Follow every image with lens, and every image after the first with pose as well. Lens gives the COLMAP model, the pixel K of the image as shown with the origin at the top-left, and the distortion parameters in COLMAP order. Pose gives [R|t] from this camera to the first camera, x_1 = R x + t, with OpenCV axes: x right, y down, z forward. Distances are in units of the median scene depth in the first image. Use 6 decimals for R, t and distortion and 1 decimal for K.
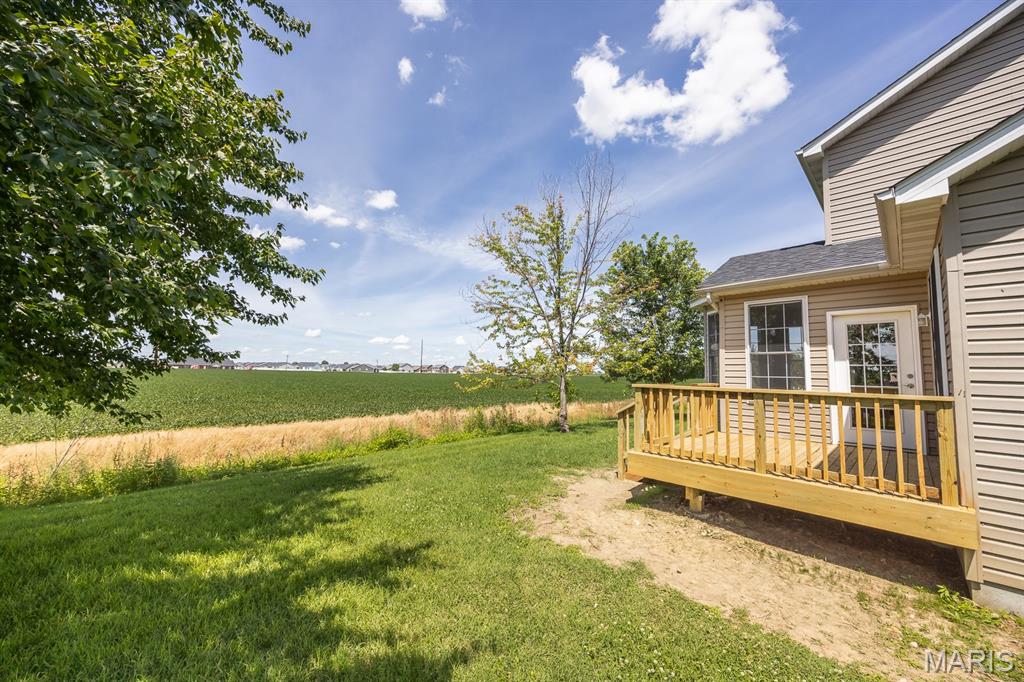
lens RADIAL K [[389.4, 0, 513.2], [0, 389.4, 345.2], [0, 0, 1]] dist [-0.001171, -0.000258]
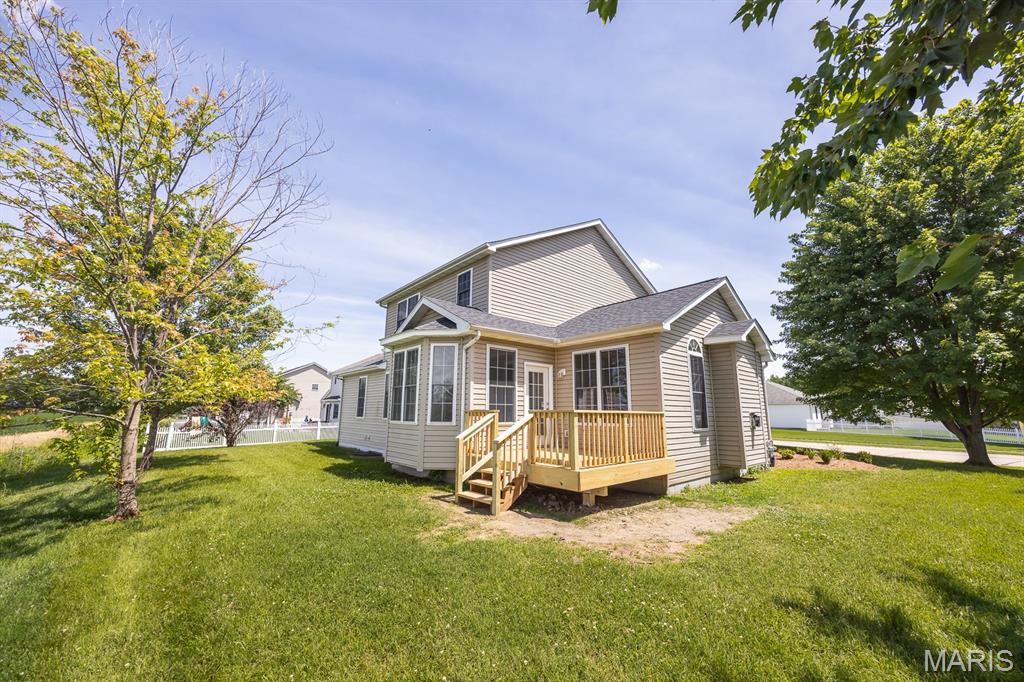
lens RADIAL K [[389.4, 0, 513.2], [0, 389.4, 345.2], [0, 0, 1]] dist [-0.001171, -0.000258]
pose [[0.018966, 0.173277, 0.984691, -0.837286], [-0.073299, 0.982458, -0.171472, 0.138427], [-0.997130, -0.068925, 0.031334, 1.193095]]
